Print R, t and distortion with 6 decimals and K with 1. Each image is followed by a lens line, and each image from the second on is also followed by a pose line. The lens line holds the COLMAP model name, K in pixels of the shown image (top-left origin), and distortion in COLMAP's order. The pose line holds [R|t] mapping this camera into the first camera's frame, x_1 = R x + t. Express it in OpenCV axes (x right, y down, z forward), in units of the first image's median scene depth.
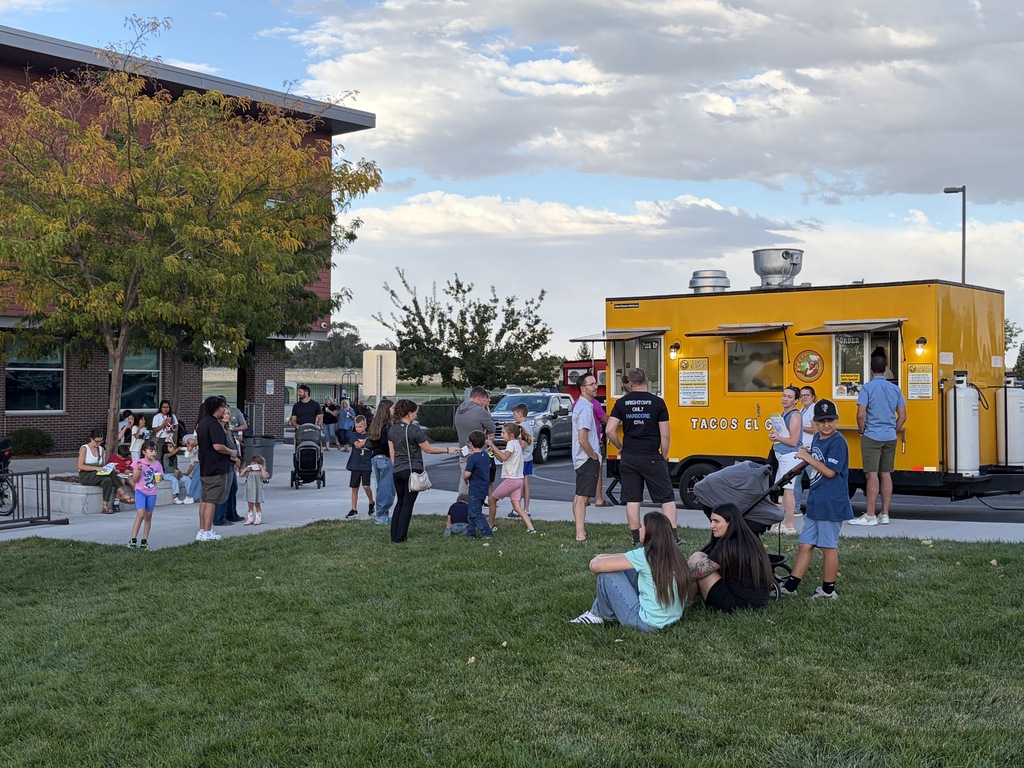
lens RADIAL K [[1314.1, 0, 511.4], [0, 1314.1, 385.0], [0, 0, 1]] dist [0.220536, 0.000000]
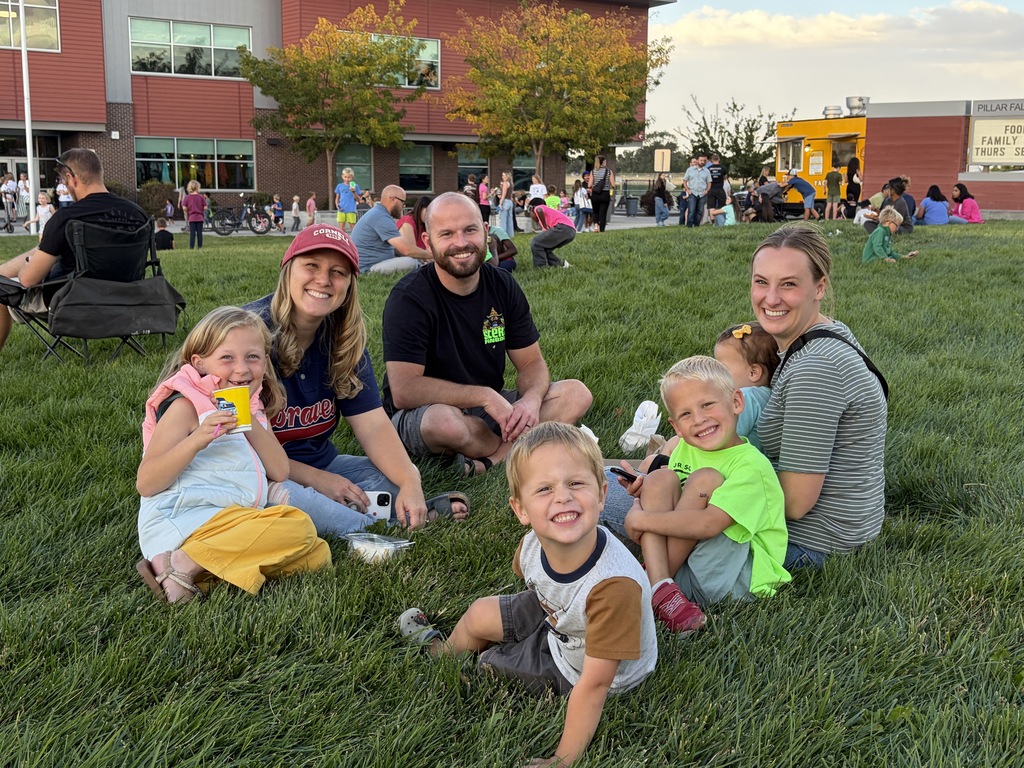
lens RADIAL K [[1227.2, 0, 511.3], [0, 1227.2, 382.6], [0, 0, 1]] dist [0.078729, 0.000000]
pose [[0.969273, 0.033300, -0.243725, 0.097668], [0.004501, 0.988228, 0.152920, 0.024354], [0.245948, -0.149319, 0.957713, -0.627008]]
